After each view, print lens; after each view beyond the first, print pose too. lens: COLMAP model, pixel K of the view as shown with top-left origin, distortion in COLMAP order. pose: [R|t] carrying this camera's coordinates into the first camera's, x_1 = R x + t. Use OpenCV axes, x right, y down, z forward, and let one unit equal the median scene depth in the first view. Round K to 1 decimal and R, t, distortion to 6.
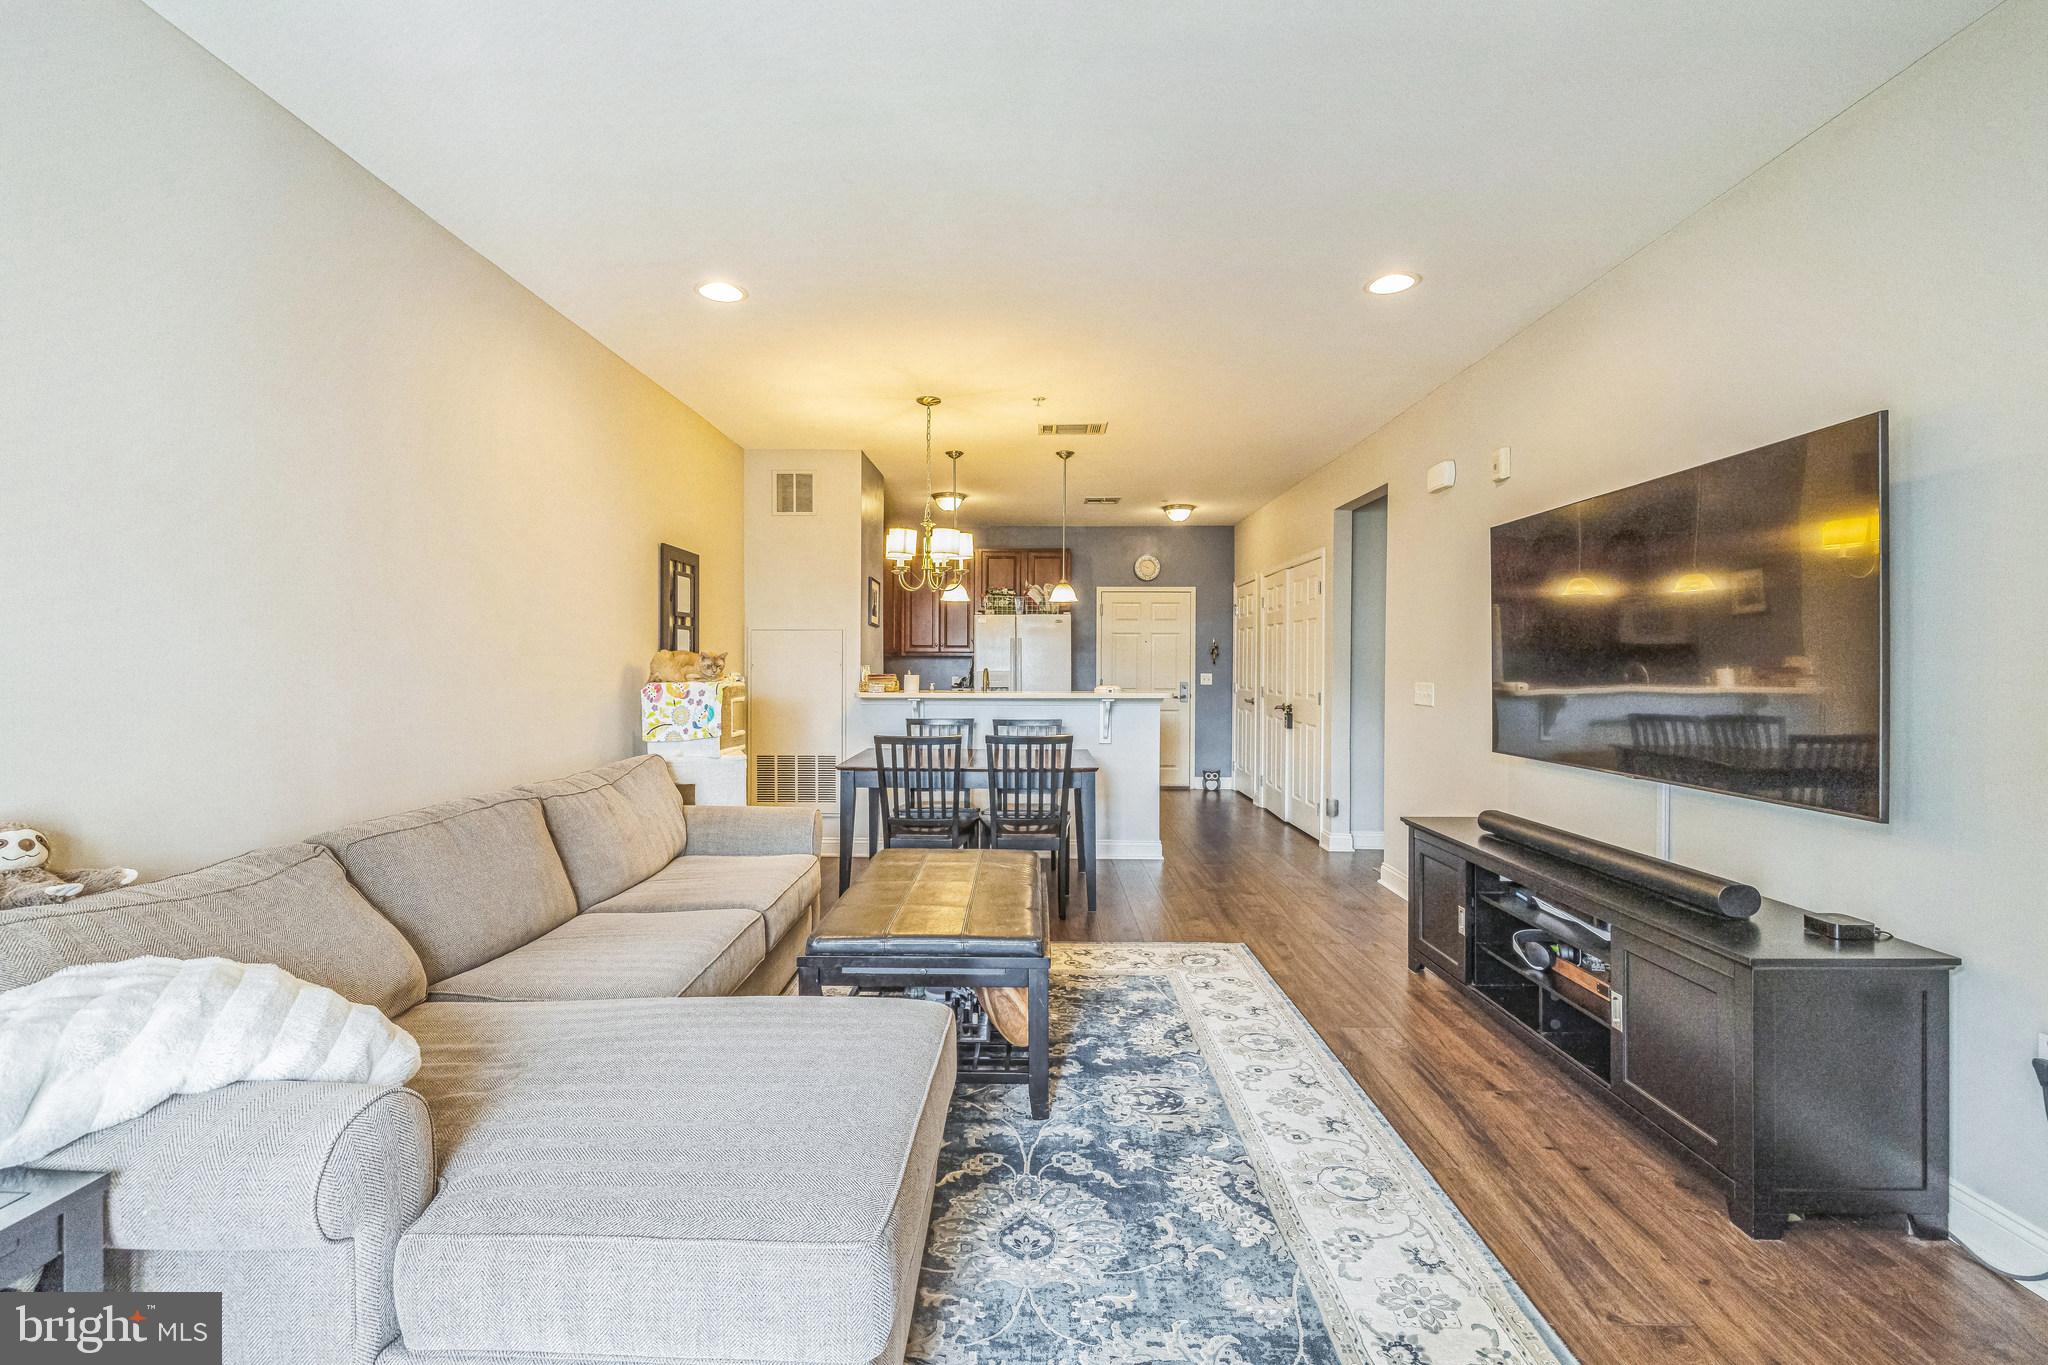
lens RADIAL K [[858.4, 0, 1009.2], [0, 858.4, 674.4], [0, 0, 1]] dist [0.000084, 0.000214]
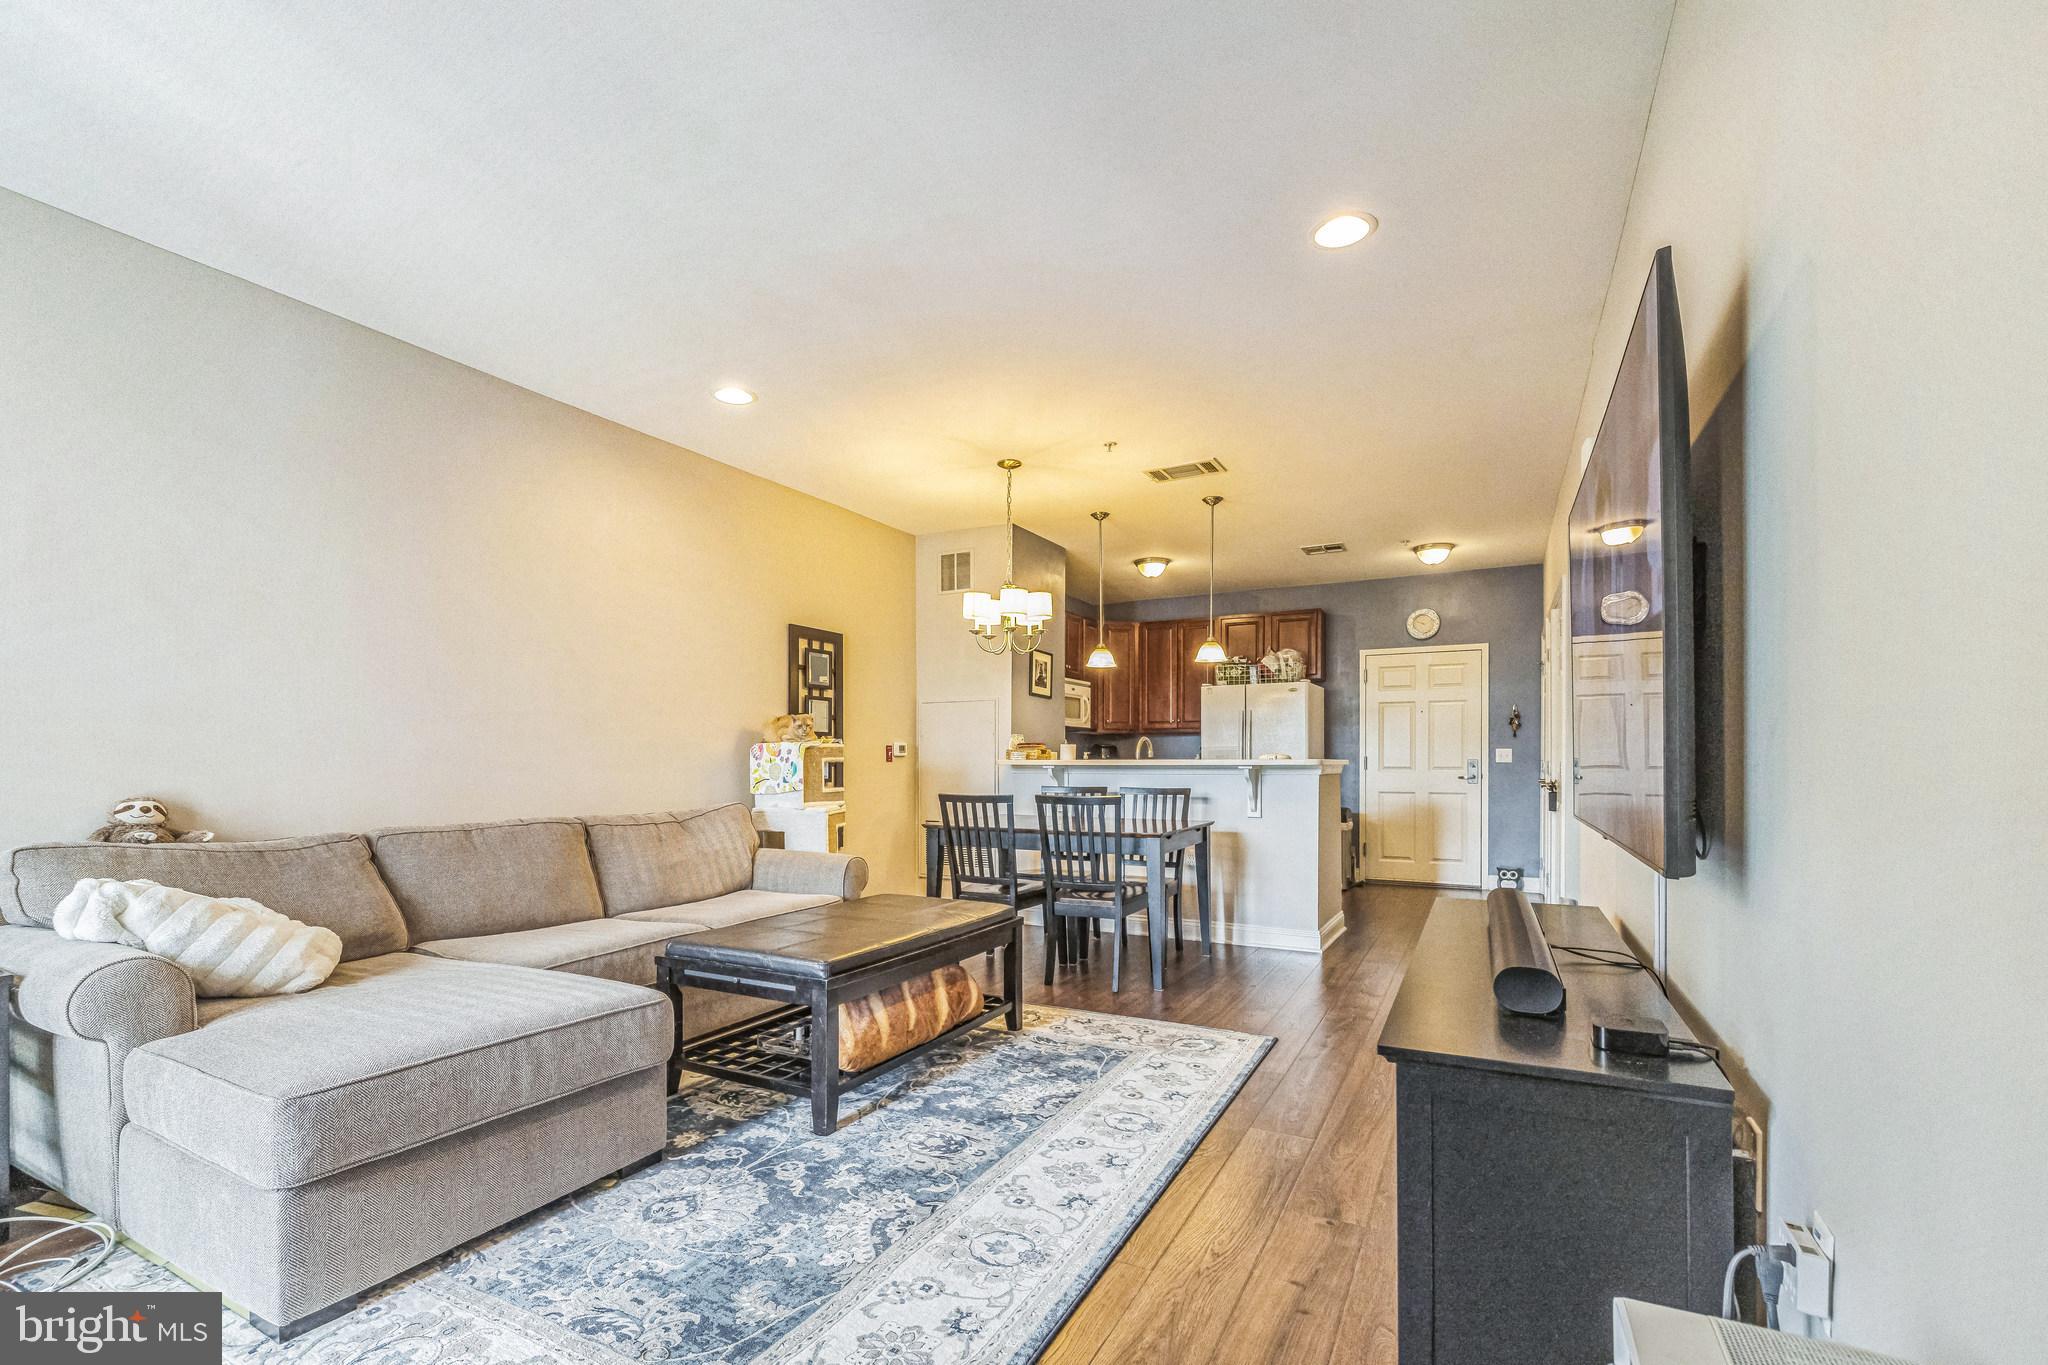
lens RADIAL K [[888.7, 0, 1009.6], [0, 888.7, 763.9], [0, 0, 1]] dist [-0.000098, 0.000035]
pose [[0.892825, -0.001738, -0.450400, 0.473650], [-0.001722, 0.999972, -0.007273, 0.050507], [0.450400, 0.007269, 0.892797, 0.092745]]
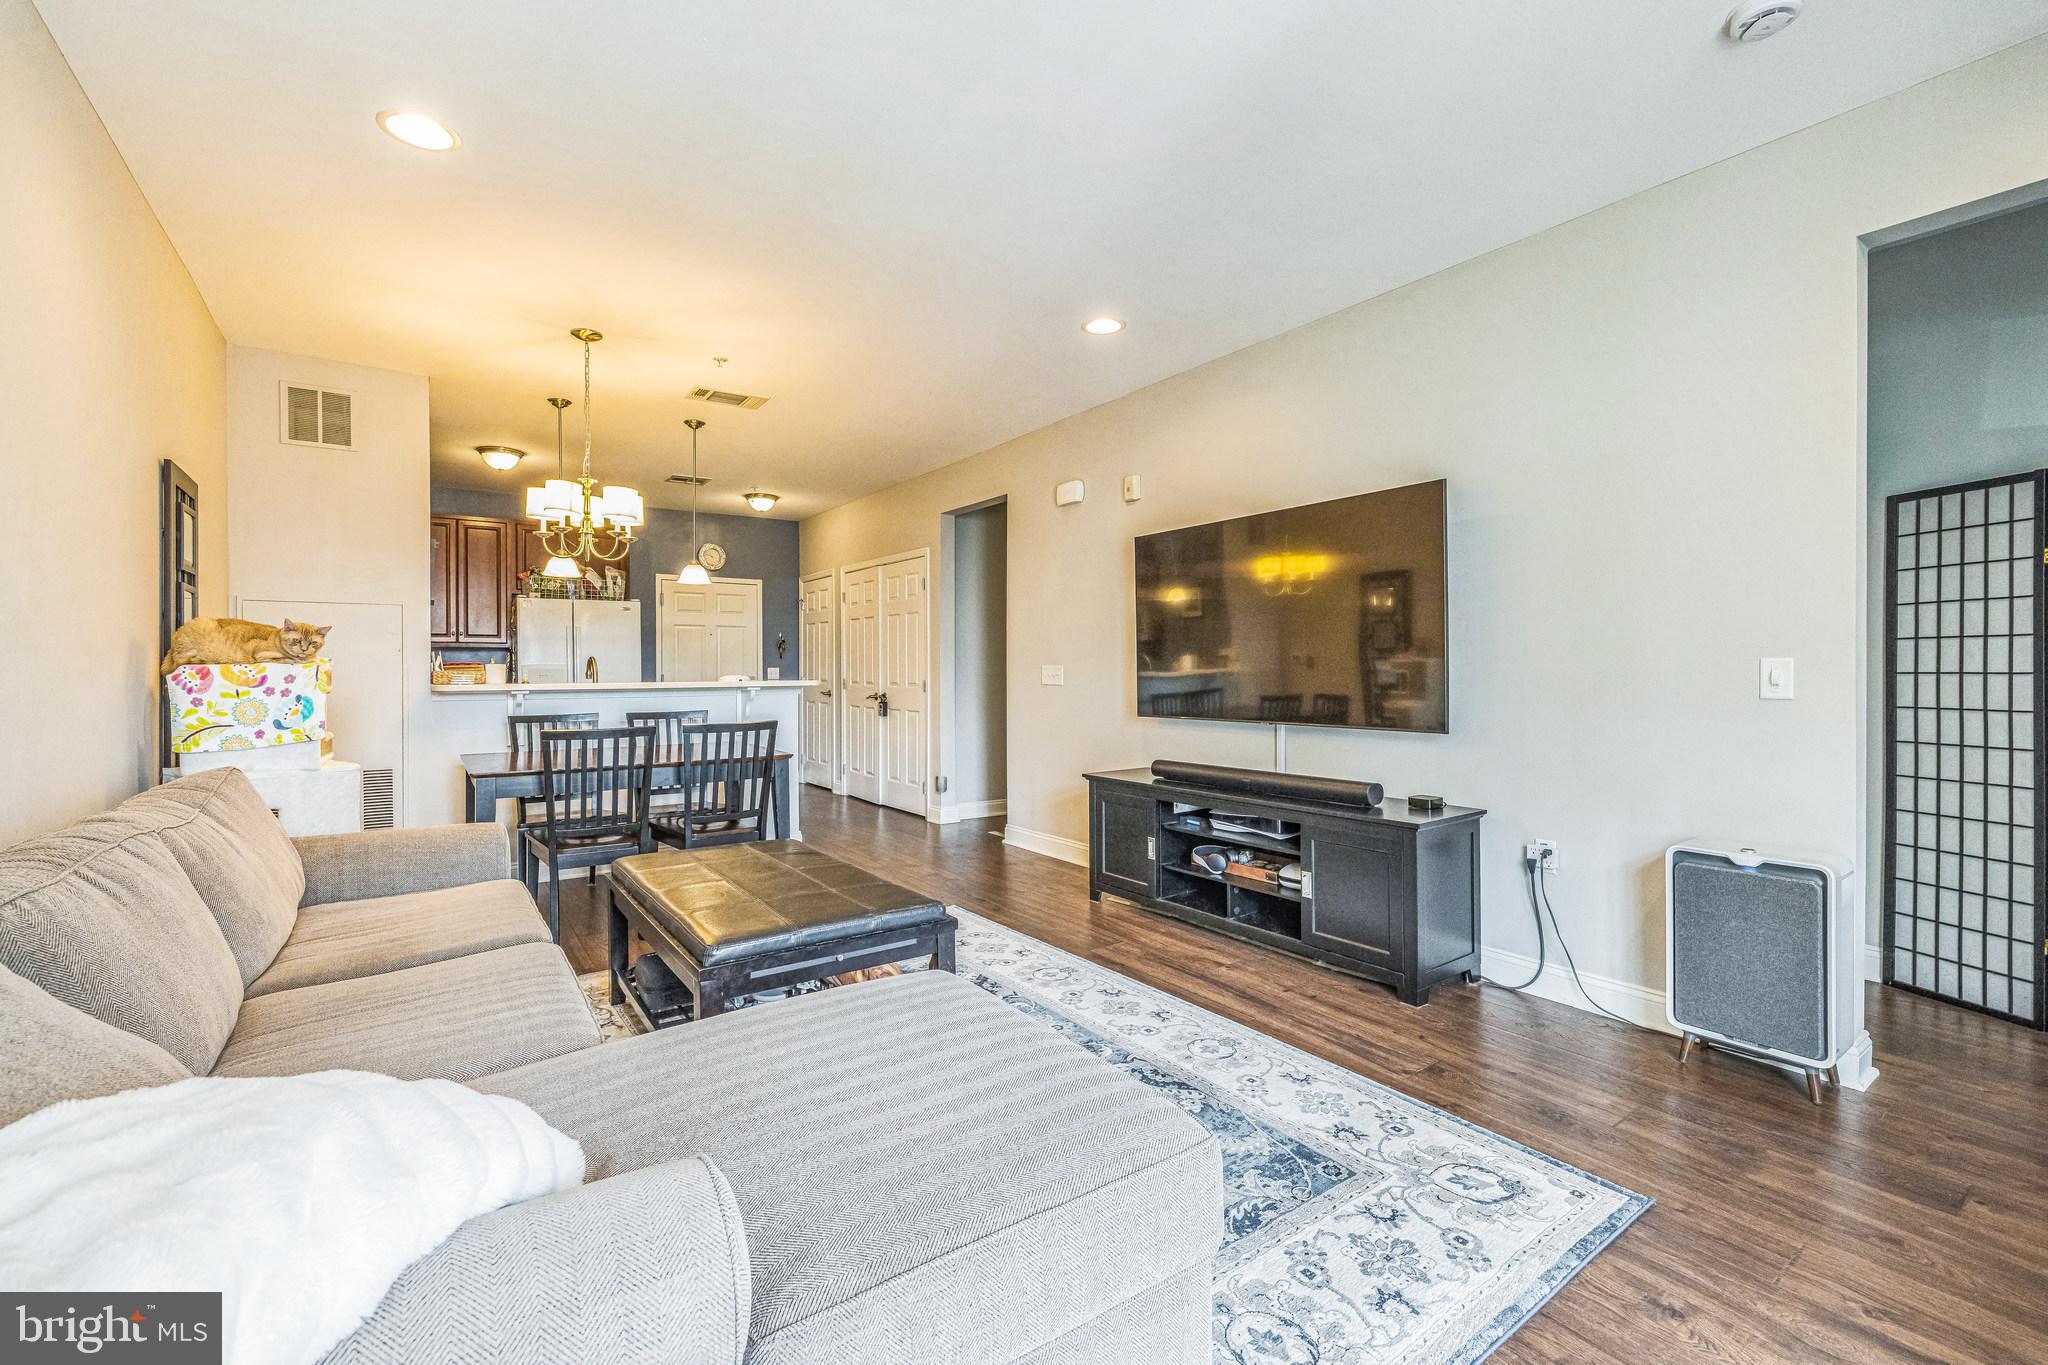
lens RADIAL K [[858.4, 0, 1009.2], [0, 858.4, 674.4], [0, 0, 1]] dist [0.000084, 0.000214]
pose [[0.811212, -0.008723, 0.584687, -0.320827], [0.012174, 0.999924, -0.001973, 0.029236], [-0.584625, 0.008719, 0.811257, 0.091779]]
